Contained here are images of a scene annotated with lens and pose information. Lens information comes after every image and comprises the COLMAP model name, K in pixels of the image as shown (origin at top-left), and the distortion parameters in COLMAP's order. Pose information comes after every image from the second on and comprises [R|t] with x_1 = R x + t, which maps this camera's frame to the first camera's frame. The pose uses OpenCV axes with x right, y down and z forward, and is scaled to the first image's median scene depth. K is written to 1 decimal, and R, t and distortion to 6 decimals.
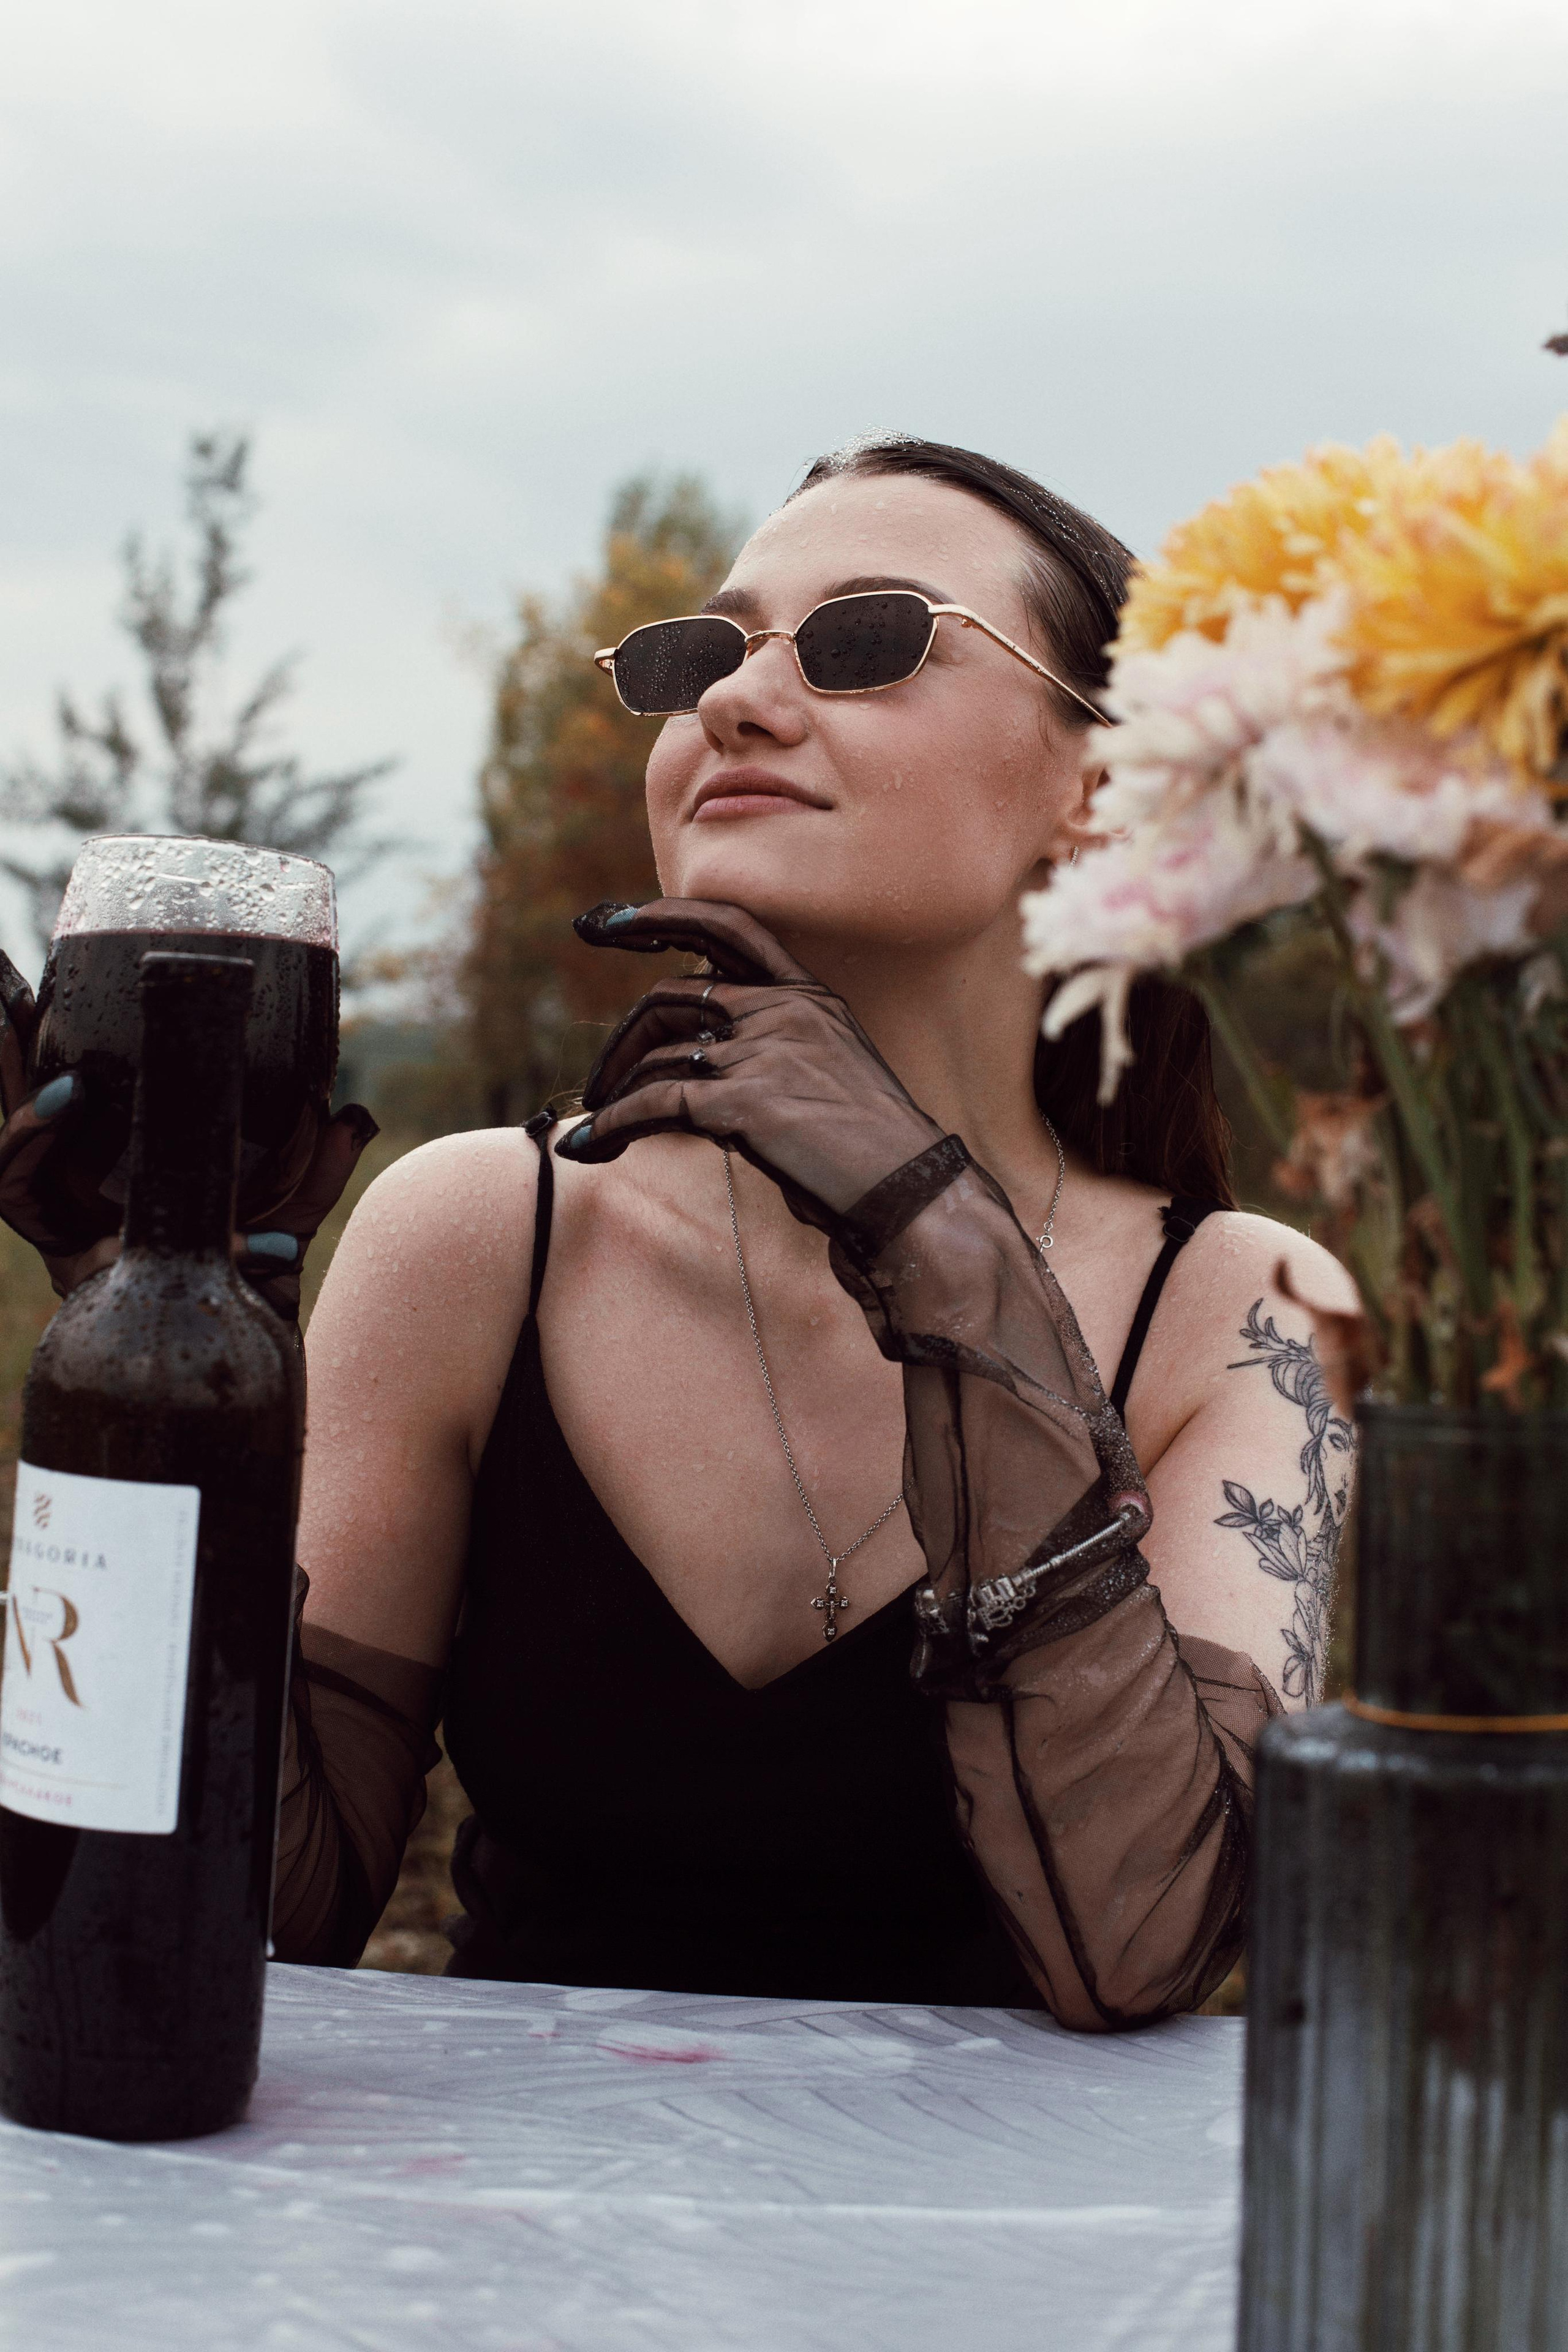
lens RADIAL K [[3485.4, 0, 781.7], [0, 3485.4, 1170.1], [0, 0, 1]] dist [-0.136009, -0.026990]
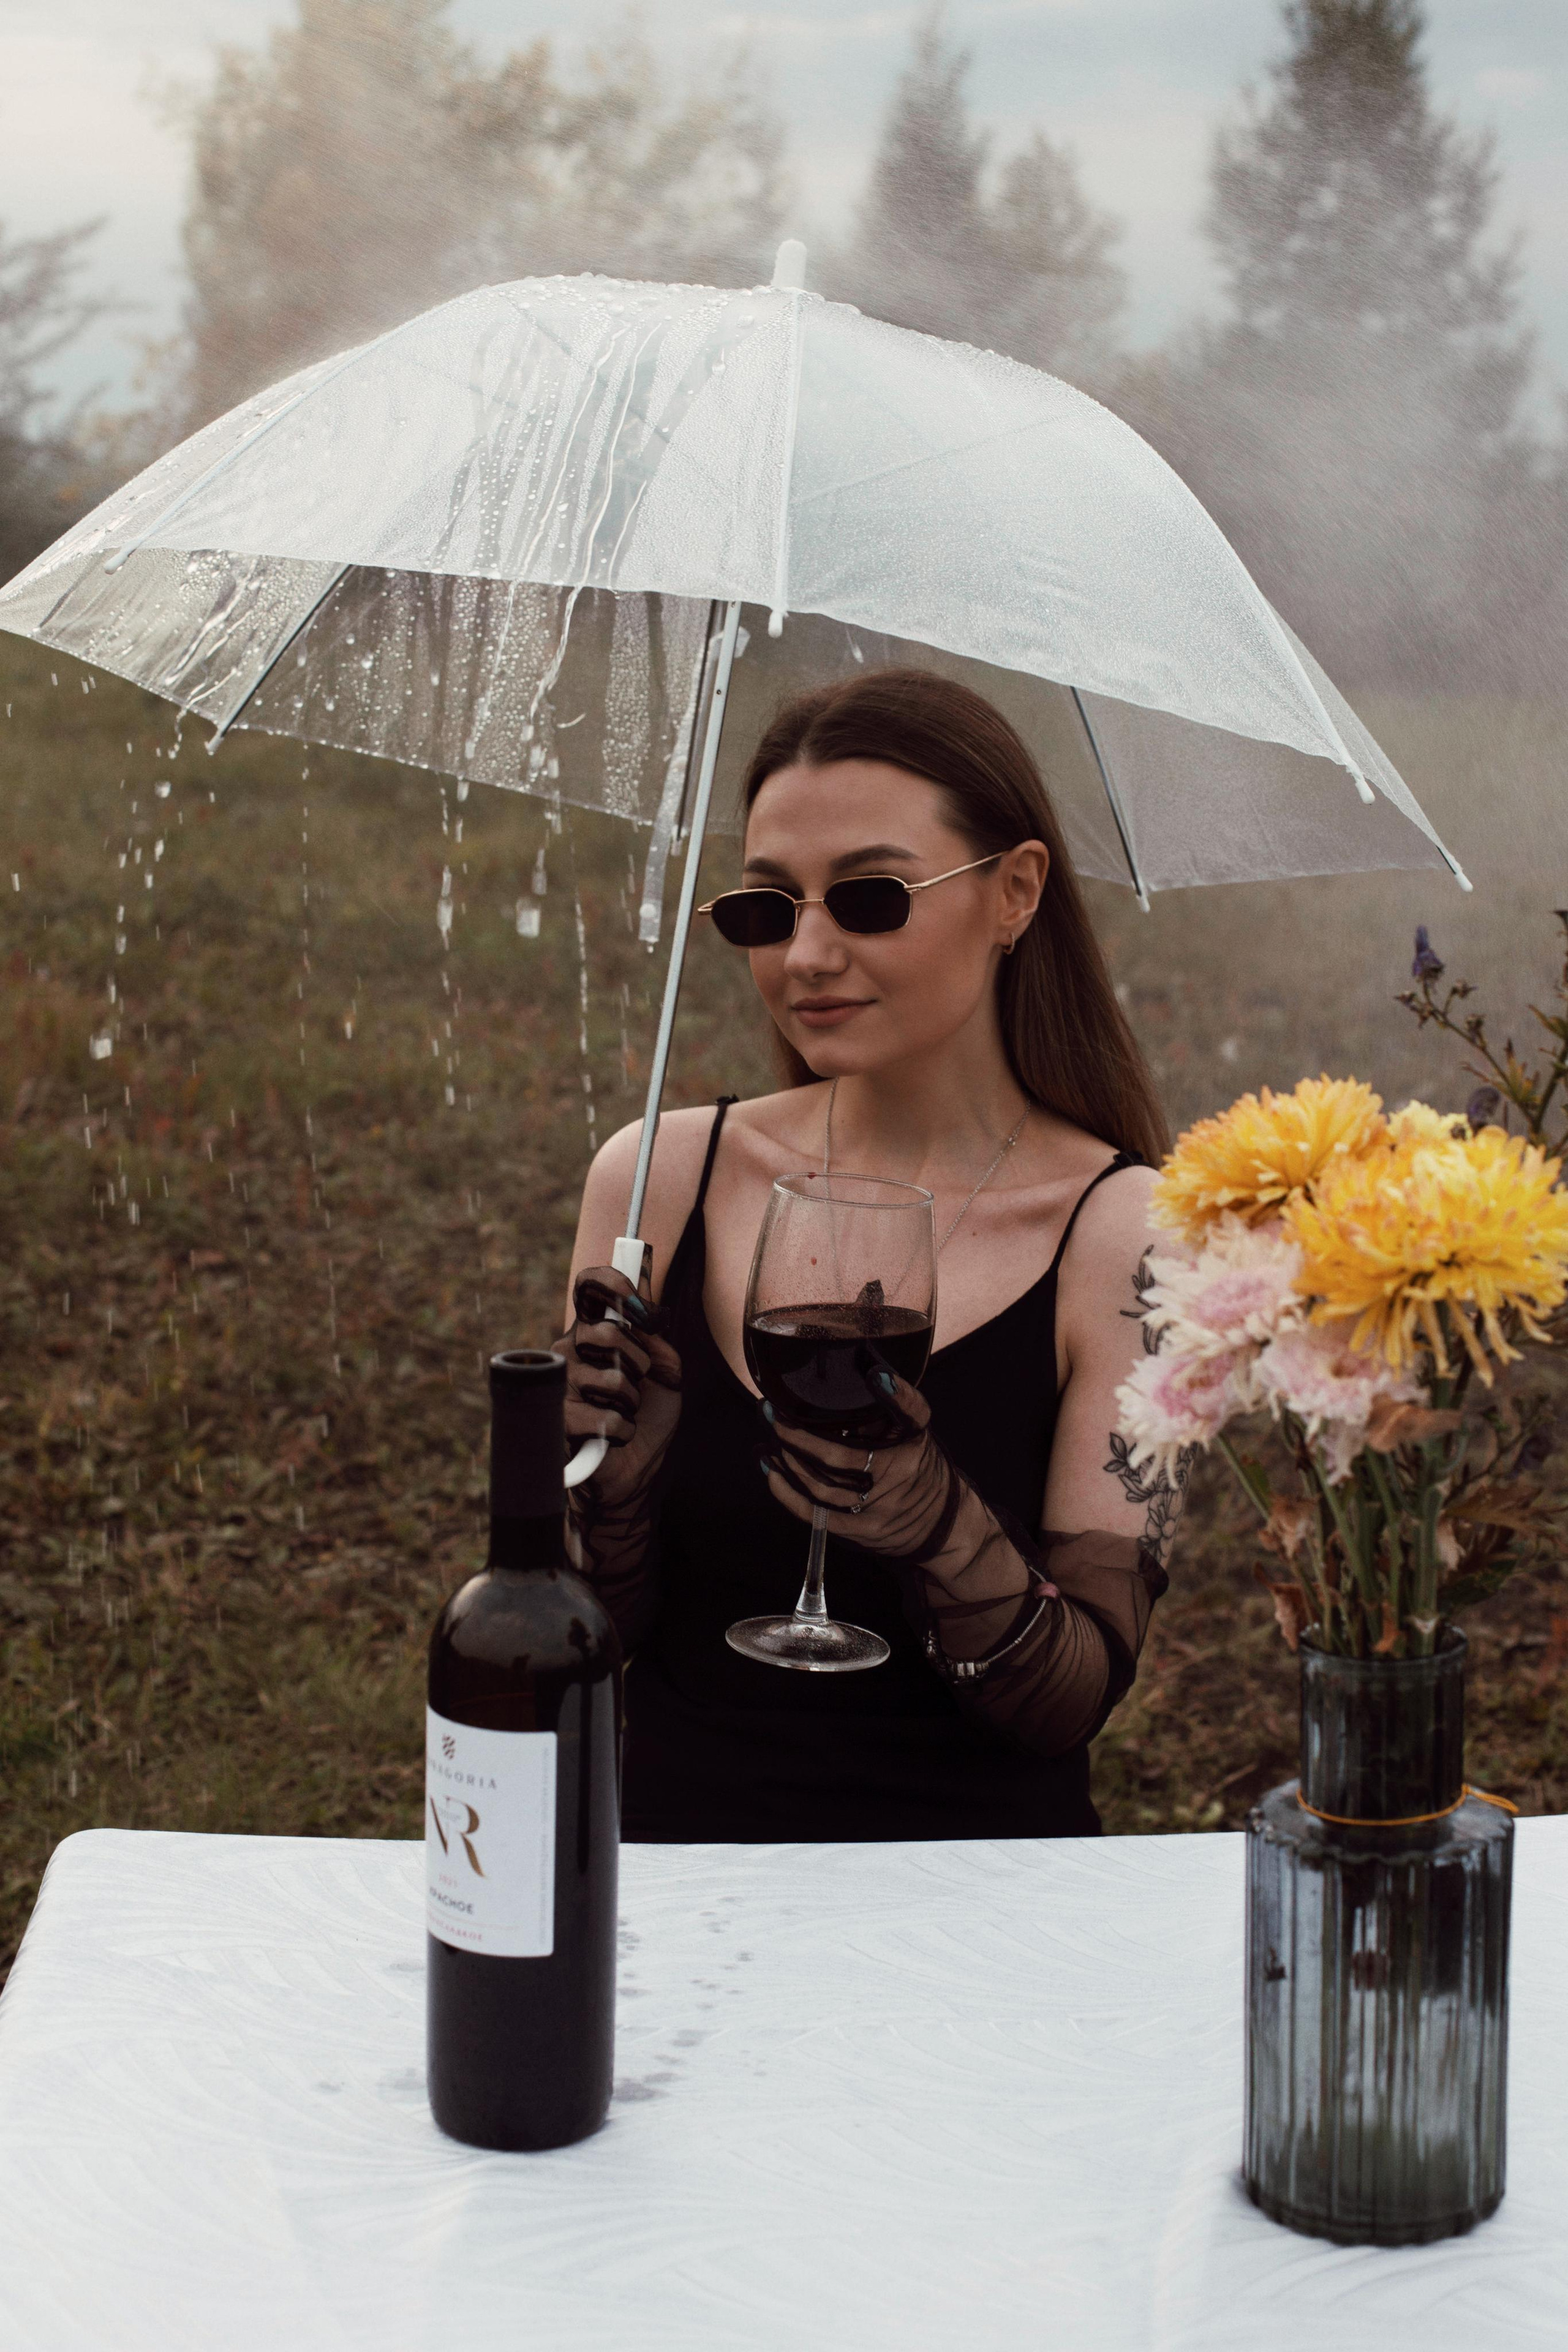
lens RADIAL K [[3414.4, 0, 776.9], [0, 3414.4, 1174.9], [0, 0, 1]] dist [-0.124917, 0.025917]
pose [[0.995902, -0.055952, 0.071047, -0.217368], [0.043117, 0.984358, 0.170822, -0.484792], [-0.079494, -0.167059, 0.982737, -0.671511]]
